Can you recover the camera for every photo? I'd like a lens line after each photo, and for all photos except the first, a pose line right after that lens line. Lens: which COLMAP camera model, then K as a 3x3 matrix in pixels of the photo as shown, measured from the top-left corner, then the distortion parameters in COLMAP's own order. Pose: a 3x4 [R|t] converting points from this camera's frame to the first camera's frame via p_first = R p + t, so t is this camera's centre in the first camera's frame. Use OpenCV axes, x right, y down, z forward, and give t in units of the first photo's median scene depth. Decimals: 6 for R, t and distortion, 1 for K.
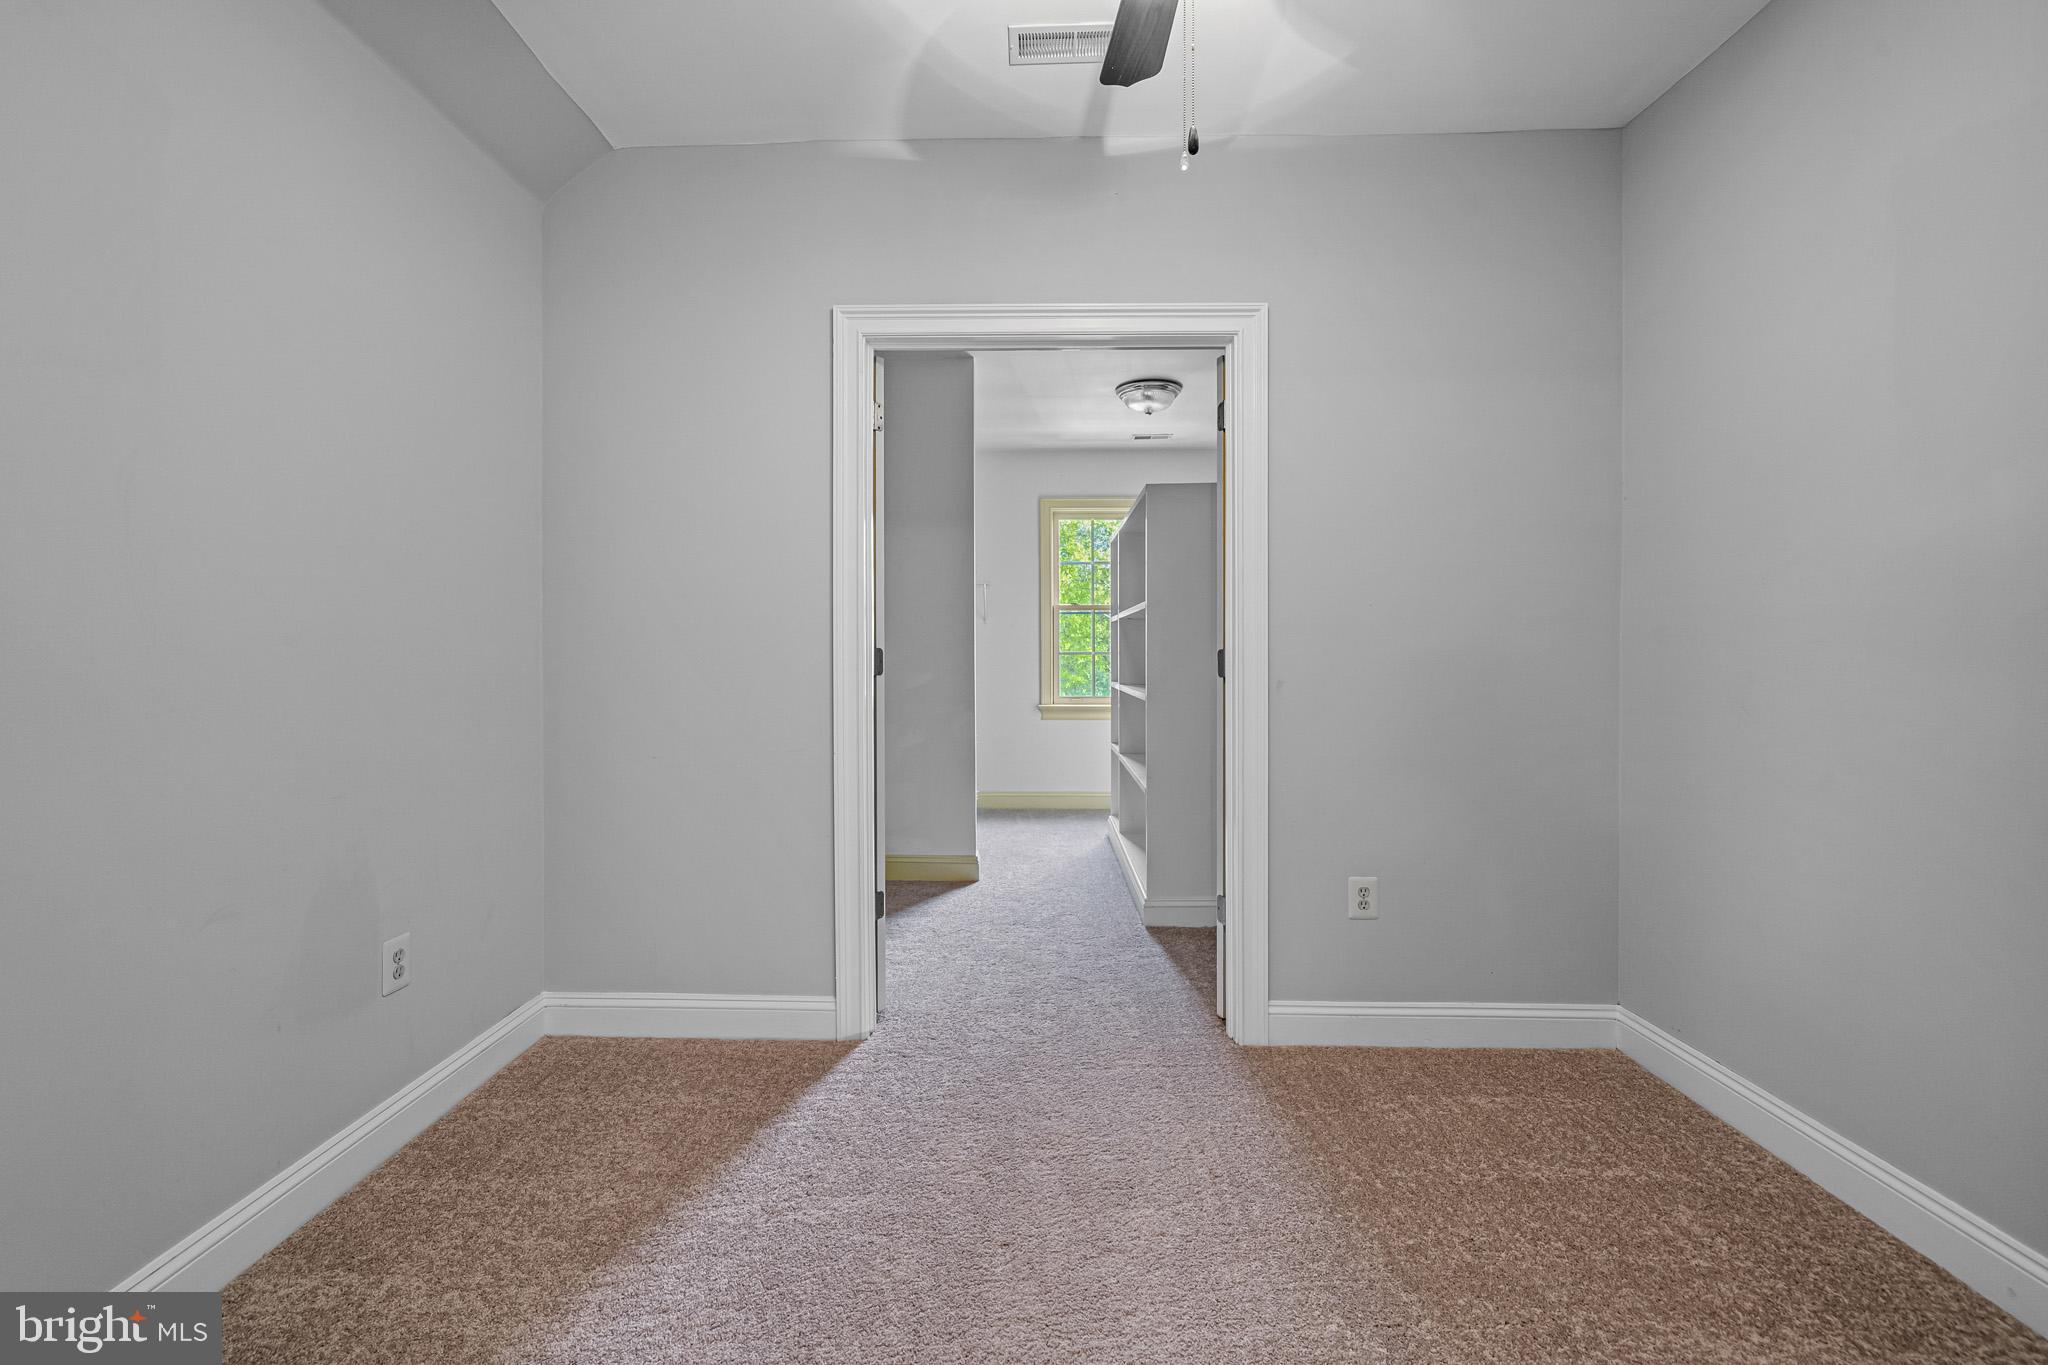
lens RADIAL K [[850.2, 0, 1022.9], [0, 850.2, 671.9], [0, 0, 1]] dist [-0.001158, 0.000058]
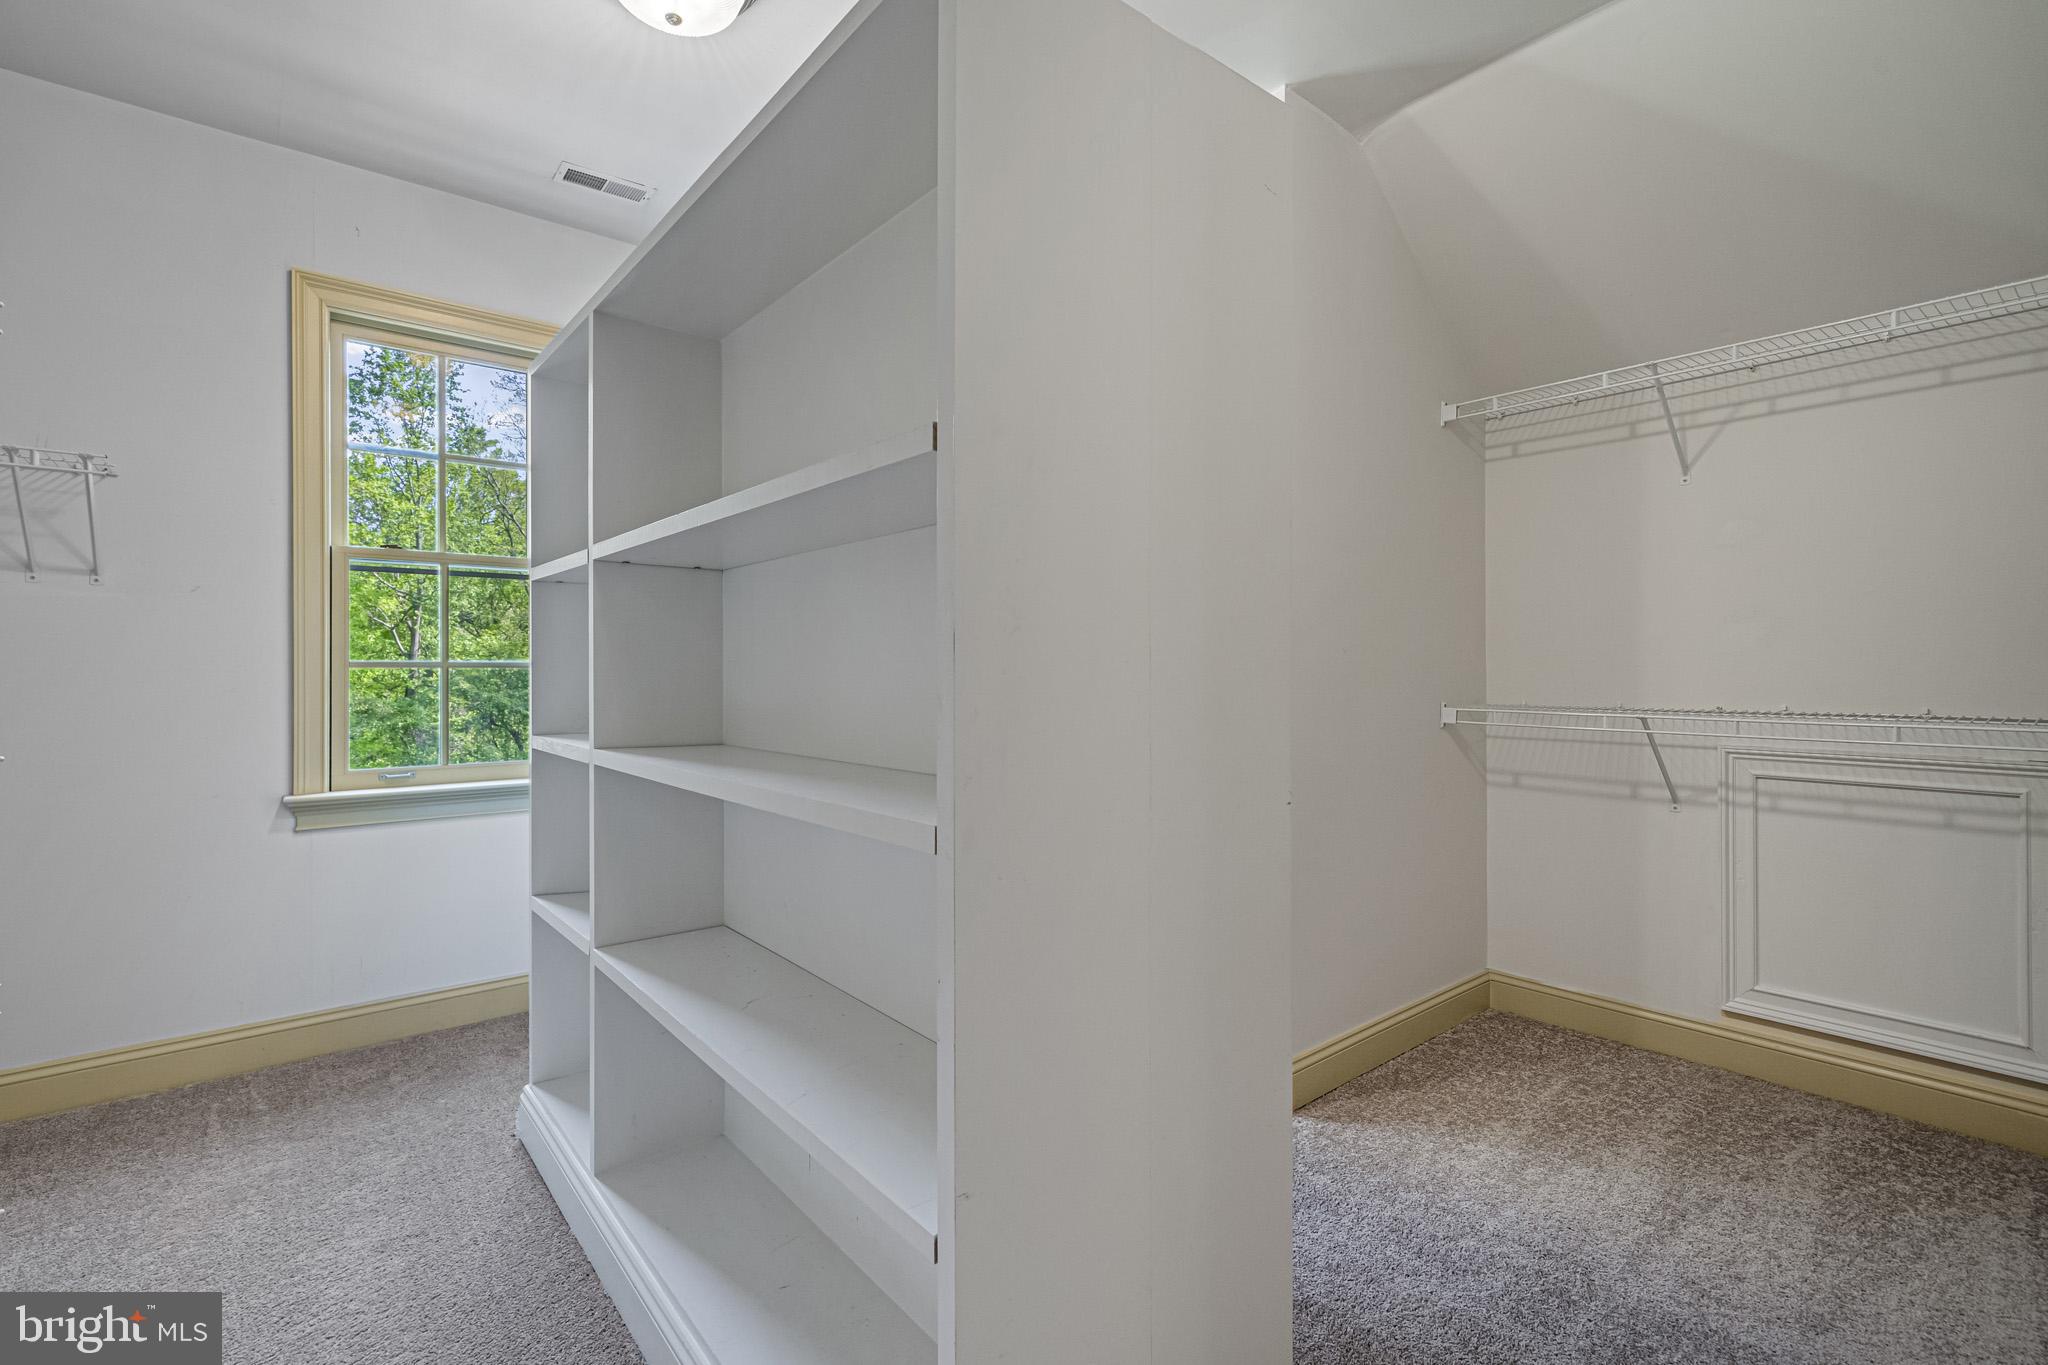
lens RADIAL K [[925.8, 0, 1016.3], [0, 925.8, 670.6], [0, 0, 1]] dist [0.000103, -0.000636]
pose [[0.758709, 0.004437, 0.651414, -0.002945], [0.007766, 0.999844, -0.015855, -0.009255], [-0.651383, 0.017088, 0.758557, 0.587226]]
